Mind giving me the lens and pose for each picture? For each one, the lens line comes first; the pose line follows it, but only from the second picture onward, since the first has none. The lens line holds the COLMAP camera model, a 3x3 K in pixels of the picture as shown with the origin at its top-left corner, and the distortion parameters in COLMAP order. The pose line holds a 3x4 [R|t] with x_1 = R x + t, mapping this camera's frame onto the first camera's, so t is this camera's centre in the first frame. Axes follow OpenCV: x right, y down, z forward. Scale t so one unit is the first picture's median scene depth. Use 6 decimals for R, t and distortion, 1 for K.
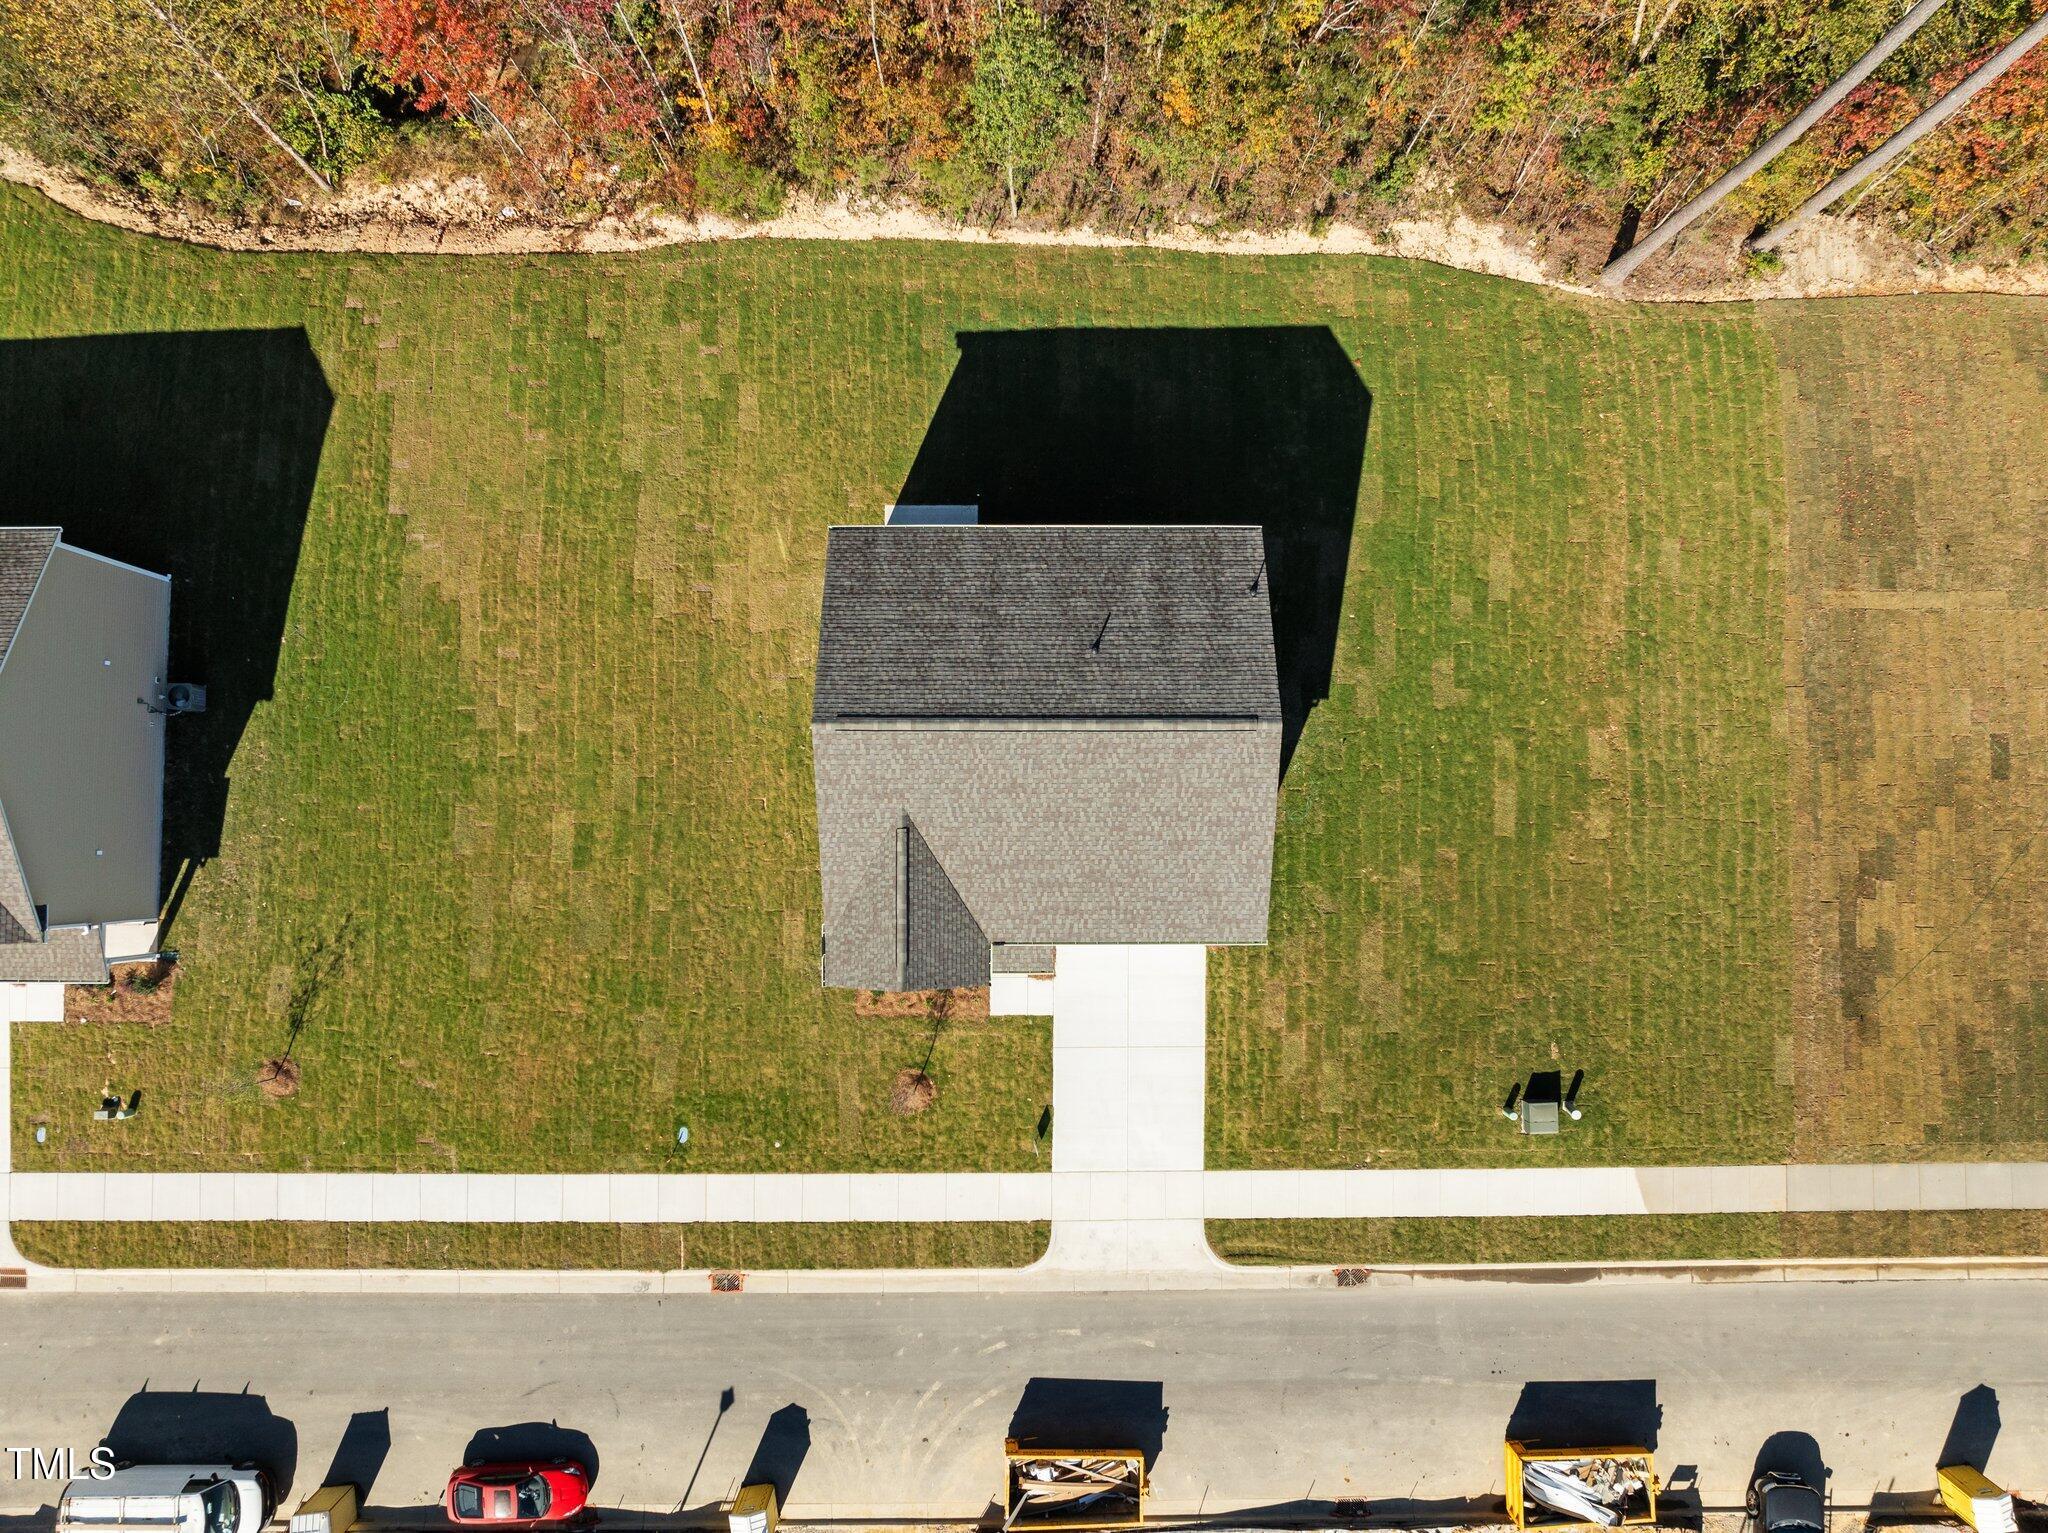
lens RADIAL K [[1436.7, 0, 1035.1], [0, 1436.7, 760.1], [0, 0, 1]] dist [-0.052339, 0.025639]
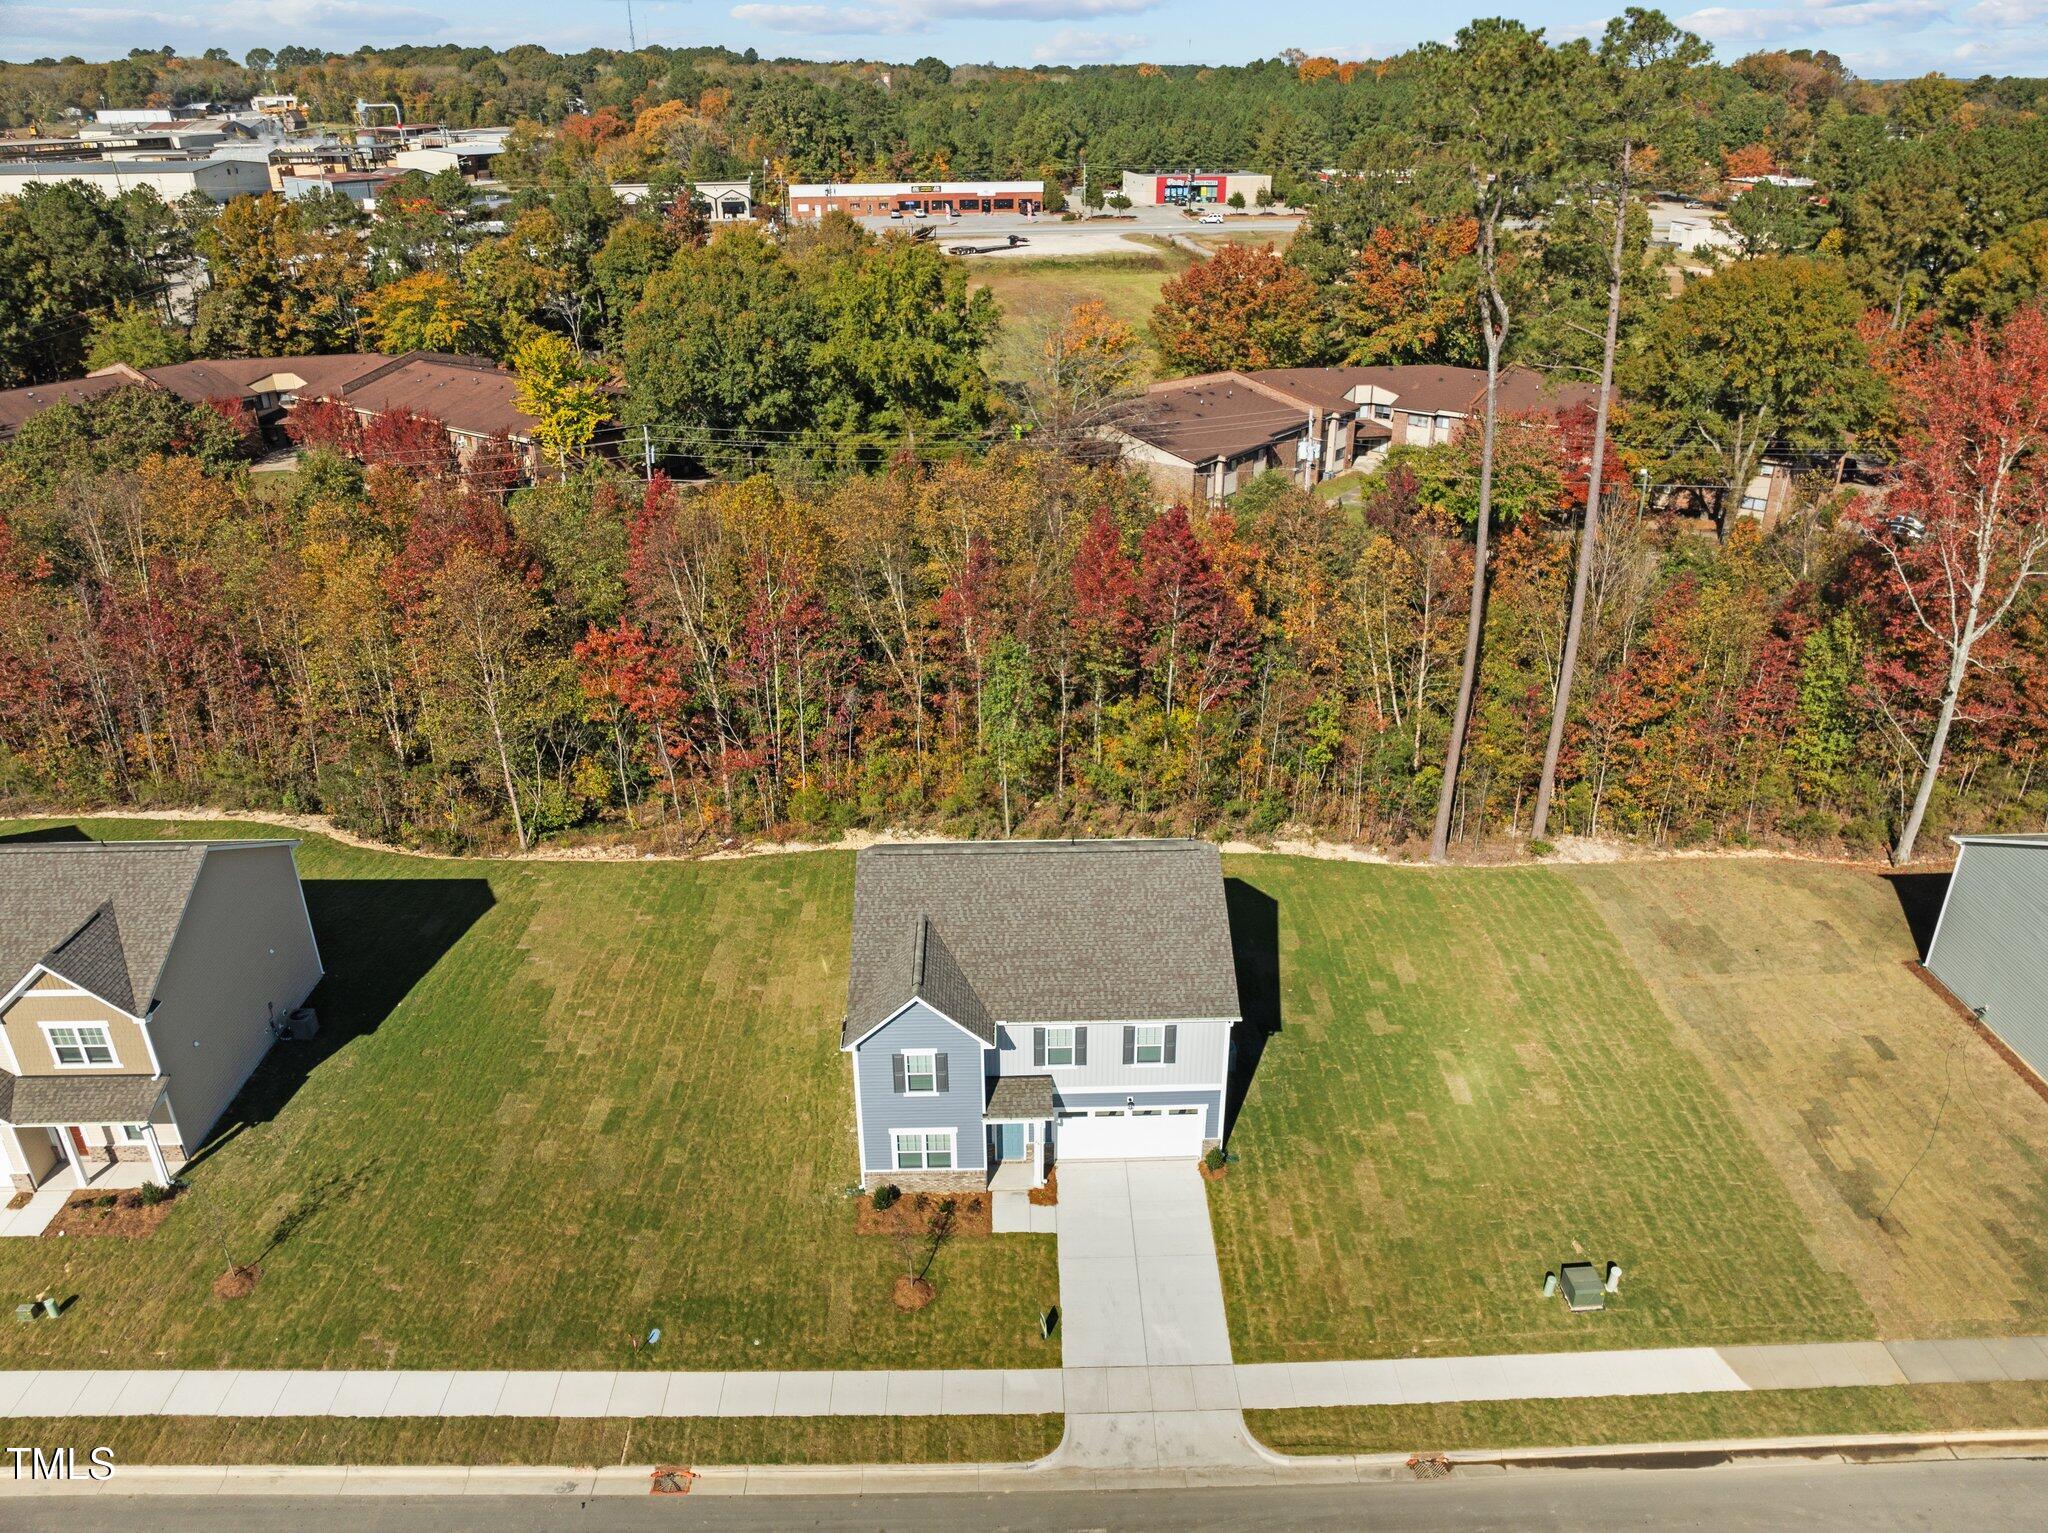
lens RADIAL K [[1443.6, 0, 1035.0], [0, 1443.6, 774.8], [0, 0, 1]] dist [-0.057174, 0.031048]
pose [[0.999603, -0.019872, 0.019990, -0.015816], [0.027181, 0.491863, -0.870248, 0.880567], [0.007461, 0.870446, 0.492207, 0.244439]]
